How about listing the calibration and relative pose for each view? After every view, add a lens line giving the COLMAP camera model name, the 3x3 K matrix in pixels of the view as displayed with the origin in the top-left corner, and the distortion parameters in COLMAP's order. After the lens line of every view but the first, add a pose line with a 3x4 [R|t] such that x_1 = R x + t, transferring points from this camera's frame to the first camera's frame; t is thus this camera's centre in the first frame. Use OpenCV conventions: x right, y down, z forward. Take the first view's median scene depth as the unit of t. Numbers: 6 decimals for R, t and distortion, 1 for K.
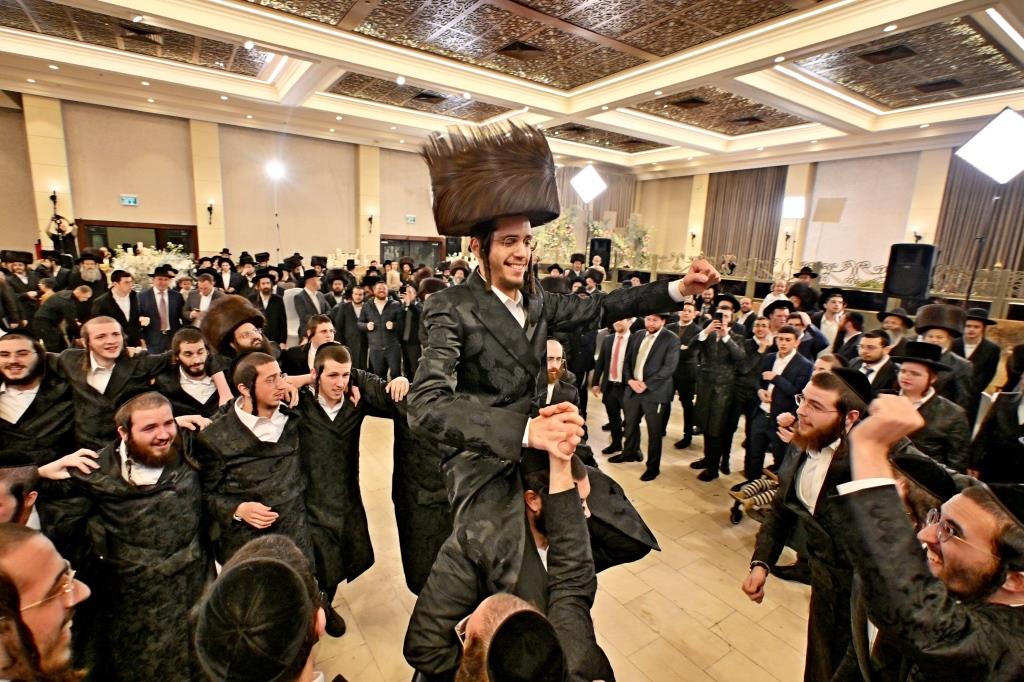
lens RADIAL K [[497.2, 0, 509.7], [0, 497.2, 343.6], [0, 0, 1]] dist [-0.005160, 0.000818]
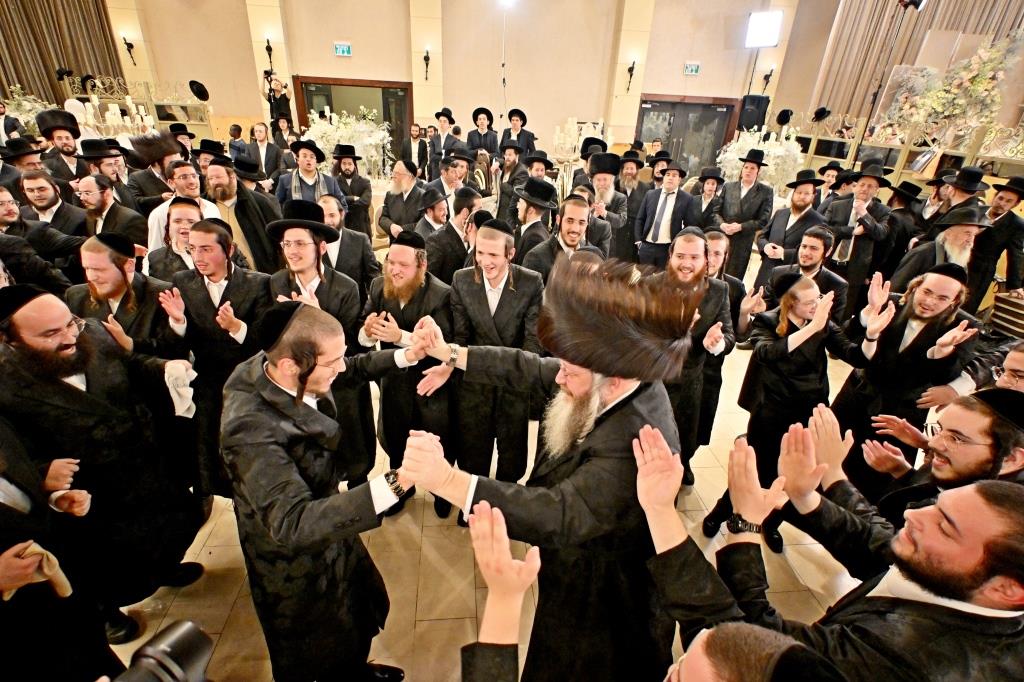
lens RADIAL K [[497.2, 0, 510.5], [0, 497.2, 337.8], [0, 0, 1]] dist [-0.005160, 0.000818]
pose [[0.886068, 0.199828, -0.418273, -0.079180], [-0.094464, 0.961219, 0.259105, -0.065874], [0.453828, -0.190072, 0.870582, 0.304186]]
